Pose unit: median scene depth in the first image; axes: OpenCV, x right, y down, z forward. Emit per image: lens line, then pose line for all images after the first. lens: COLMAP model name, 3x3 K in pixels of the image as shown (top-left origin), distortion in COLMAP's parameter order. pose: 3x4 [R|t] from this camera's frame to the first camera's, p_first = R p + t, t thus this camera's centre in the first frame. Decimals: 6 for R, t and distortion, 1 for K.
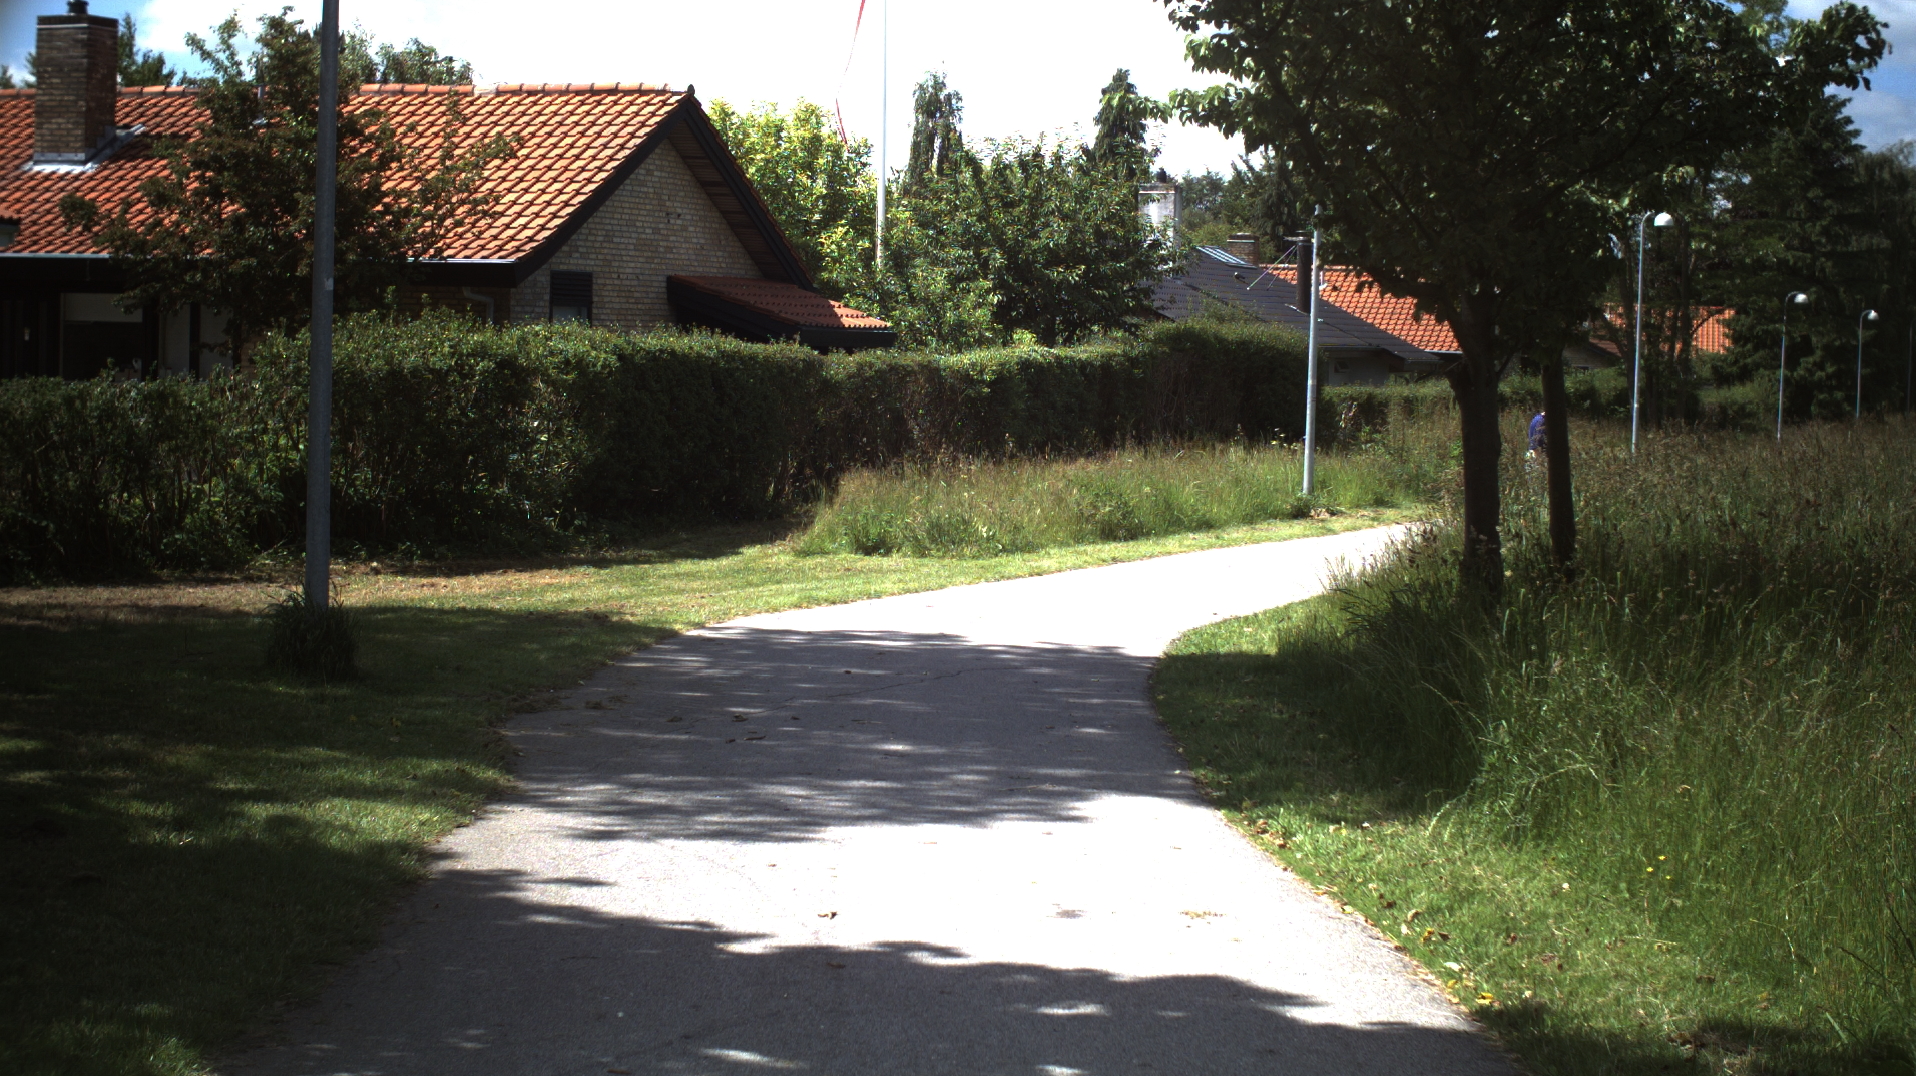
lens RADIAL K [[3387.7, 0, 958.0], [0, 3387.7, 538.0], [0, 0, 1]] dist [-0.298330, 0.435259]
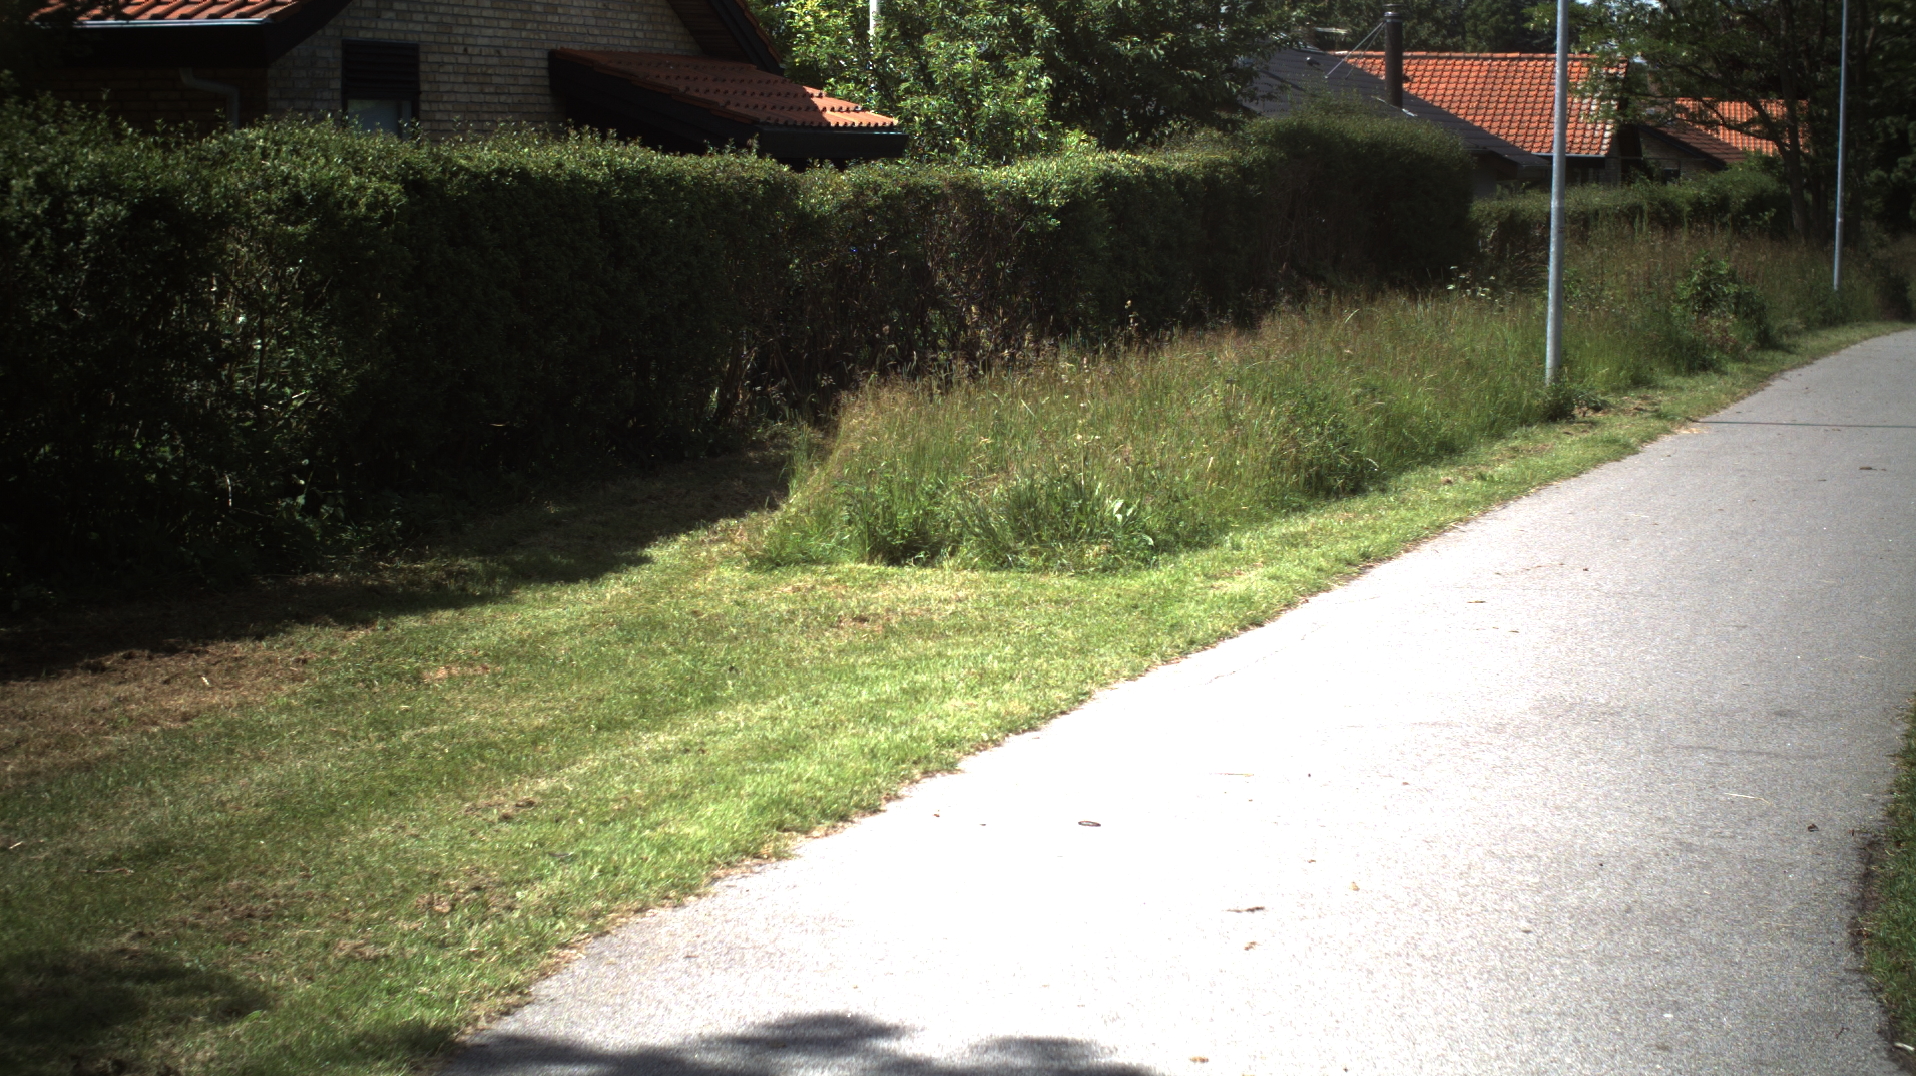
lens RADIAL K [[3387.7, 0, 958.0], [0, 3387.7, 538.0], [0, 0, 1]] dist [-0.298330, 0.435259]
pose [[0.999834, -0.016705, 0.007214, -0.017617], [0.016271, 0.998264, 0.056608, -0.023673], [-0.008147, -0.056481, 0.998370, 0.417470]]
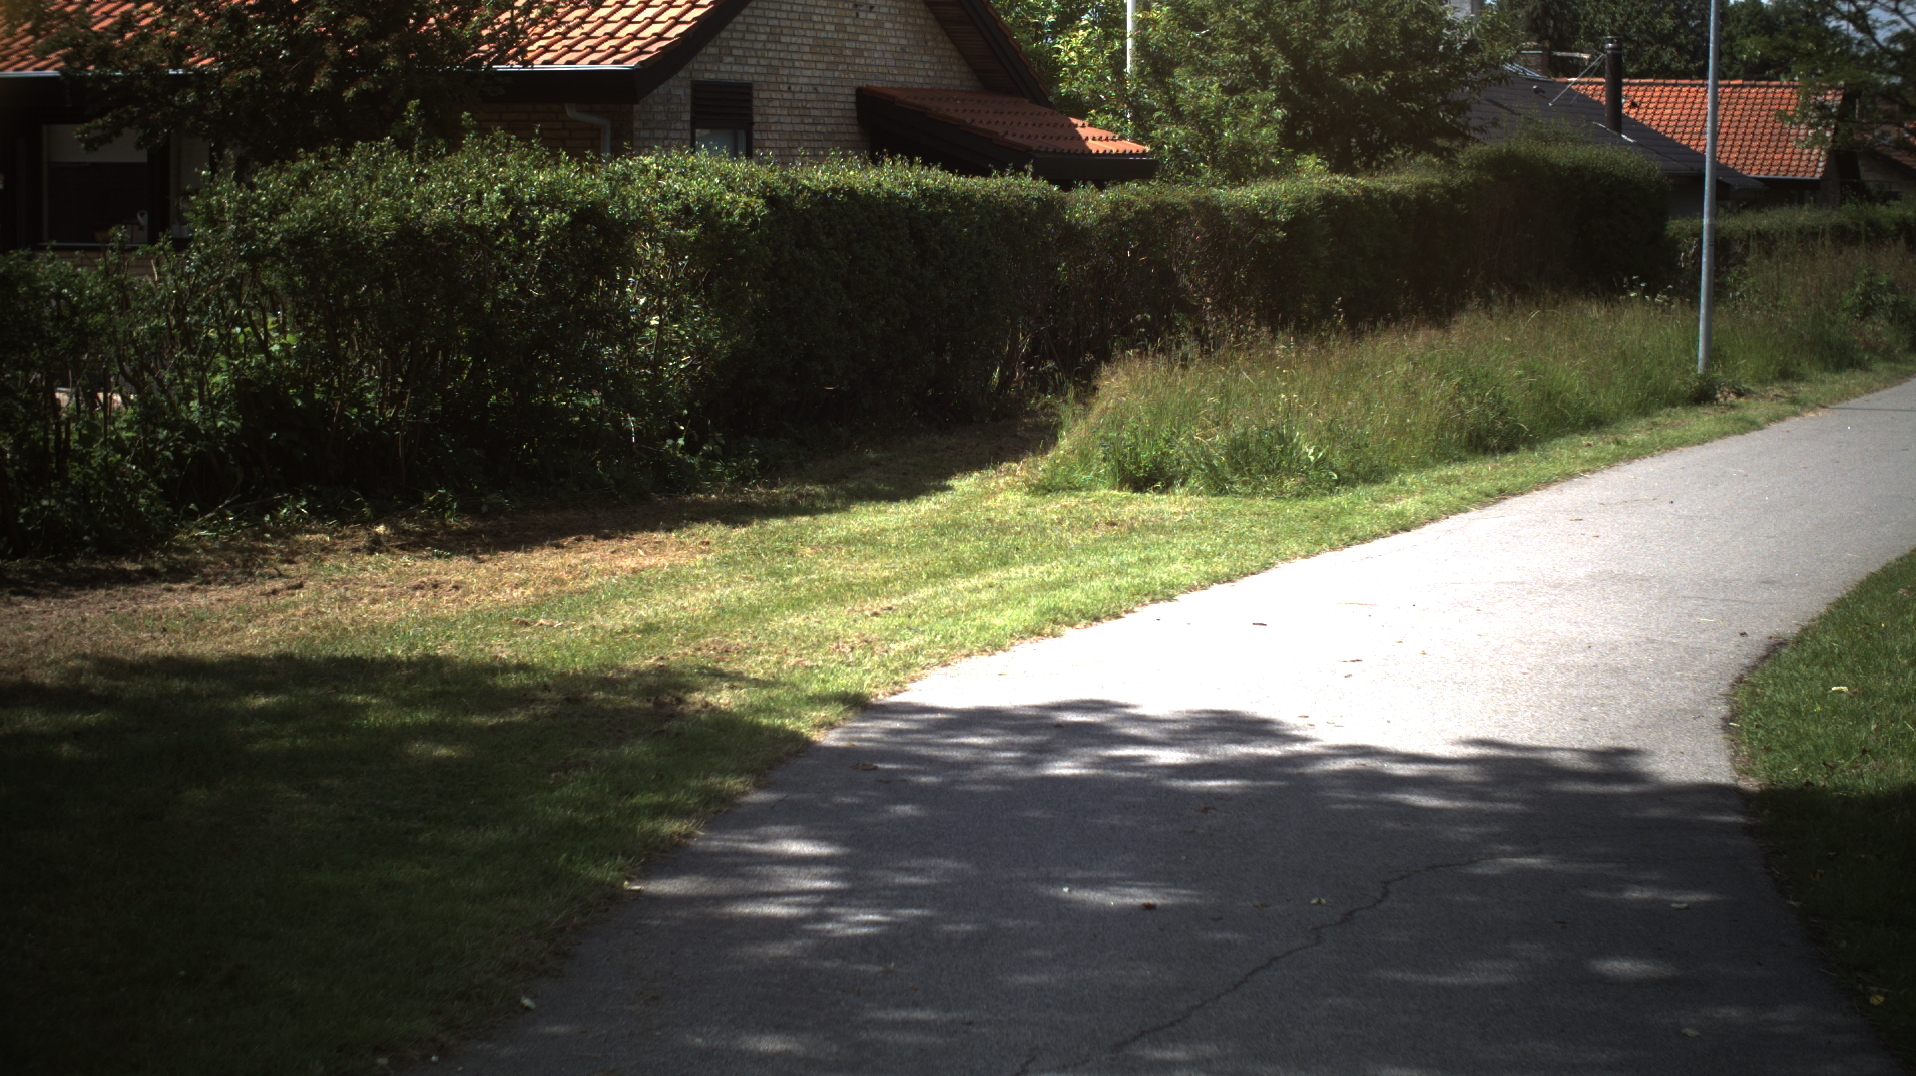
lens RADIAL K [[3387.7, 0, 958.0], [0, 3387.7, 538.0], [0, 0, 1]] dist [-0.298330, 0.435259]
pose [[0.997583, -0.007083, -0.069121, -0.013661], [0.010602, 0.998658, 0.050690, -0.017159], [0.068669, -0.051301, 0.996320, 0.280165]]
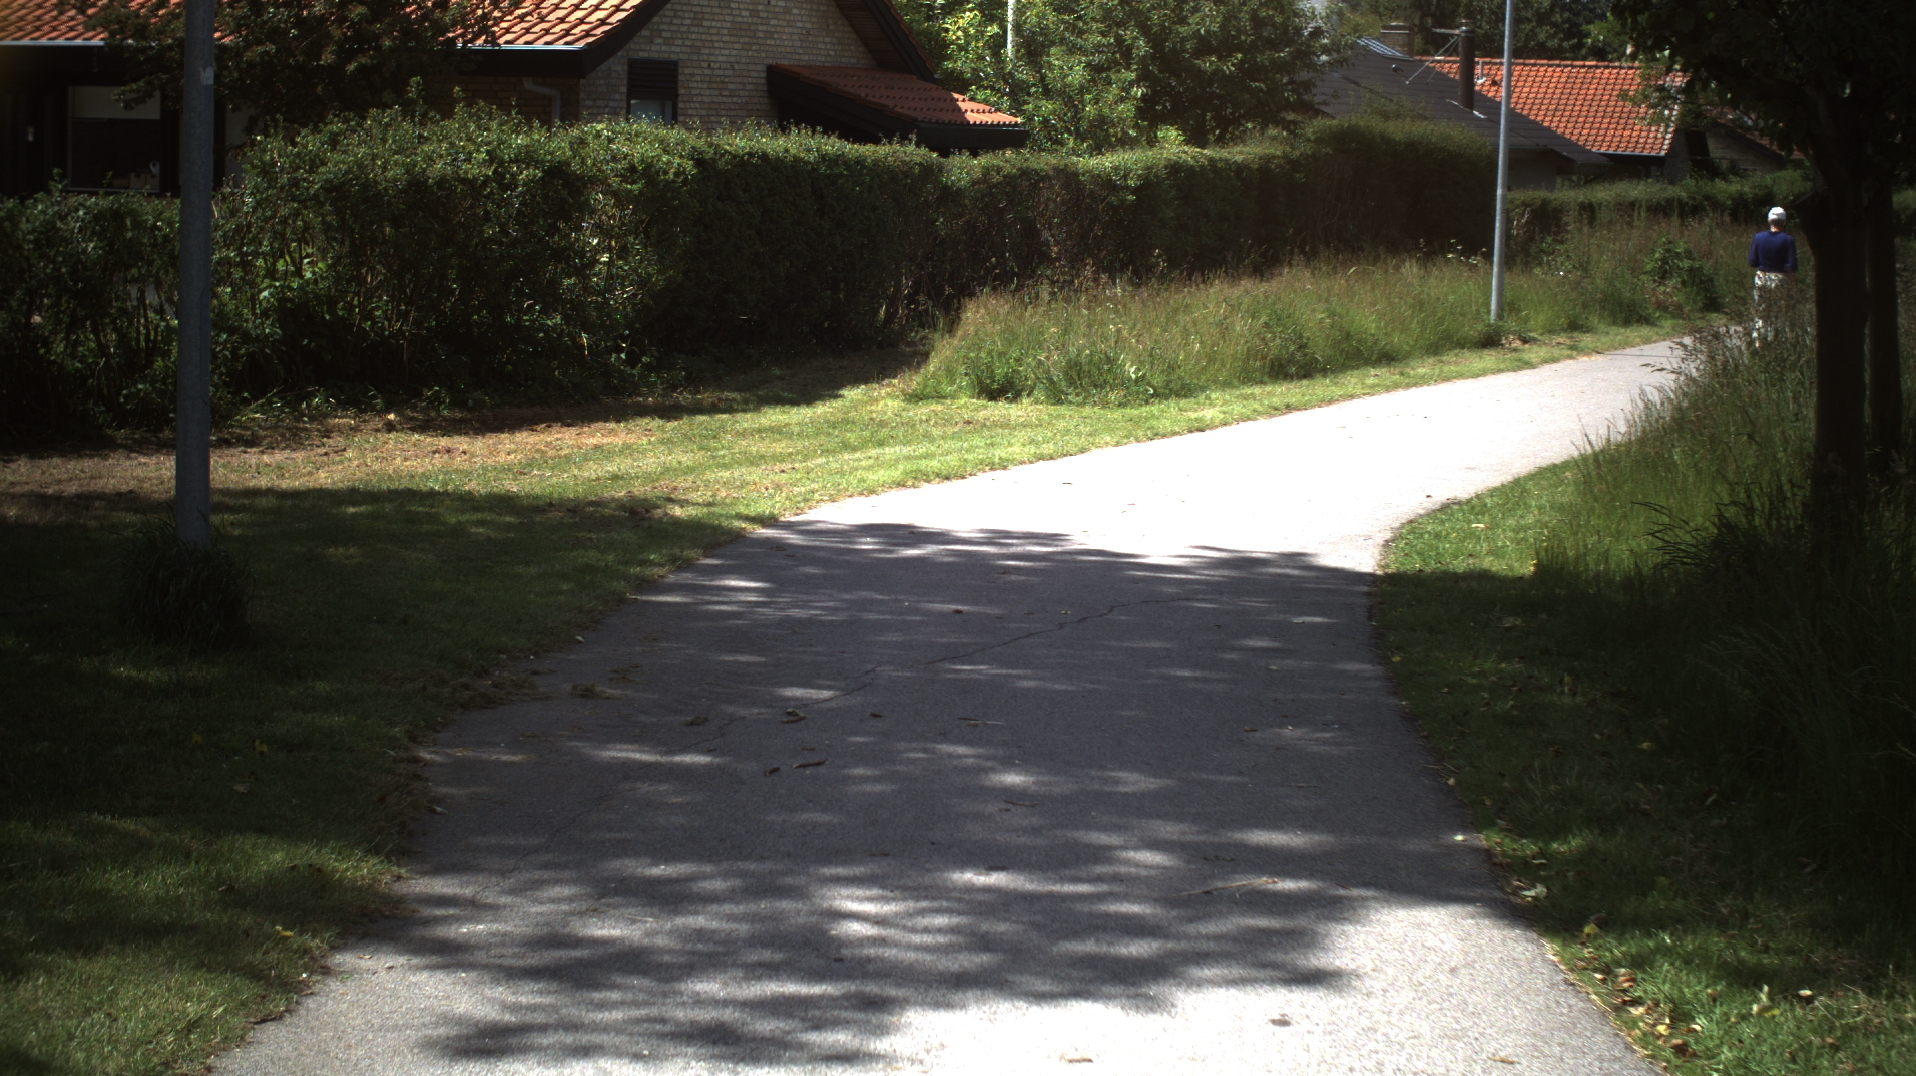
lens RADIAL K [[3387.7, 0, 958.0], [0, 3387.7, 538.0], [0, 0, 1]] dist [-0.298330, 0.435259]
pose [[0.999244, 0.007956, -0.038051, -0.002737], [-0.005585, 0.998060, 0.062002, -0.011011], [0.038470, -0.061743, 0.997350, 0.141933]]
